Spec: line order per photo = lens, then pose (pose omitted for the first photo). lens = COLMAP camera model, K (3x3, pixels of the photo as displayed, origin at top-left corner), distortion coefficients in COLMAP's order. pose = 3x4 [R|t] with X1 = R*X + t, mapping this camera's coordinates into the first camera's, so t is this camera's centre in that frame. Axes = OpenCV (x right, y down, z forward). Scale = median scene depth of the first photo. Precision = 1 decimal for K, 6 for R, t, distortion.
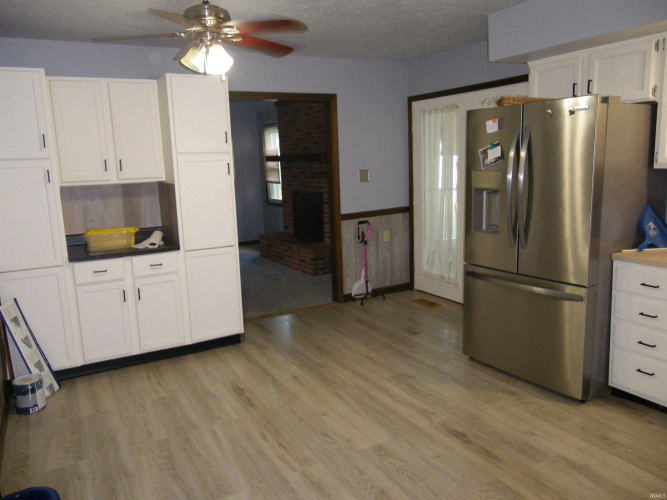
lens RADIAL K [[533.9, 0, 333.5], [0, 533.9, 250.0], [0, 0, 1]] dist [-0.018791, -0.006383]
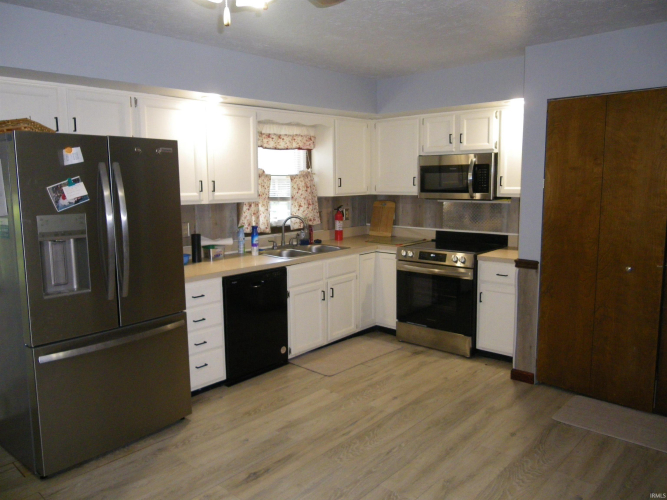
lens RADIAL K [[533.9, 0, 333.5], [0, 533.9, 250.0], [0, 0, 1]] dist [-0.018791, -0.006383]
pose [[-0.359075, -0.081074, 0.929781, -0.589054], [0.178462, 0.971874, 0.153665, -0.151985], [-0.916087, 0.221108, -0.334507, 0.947241]]
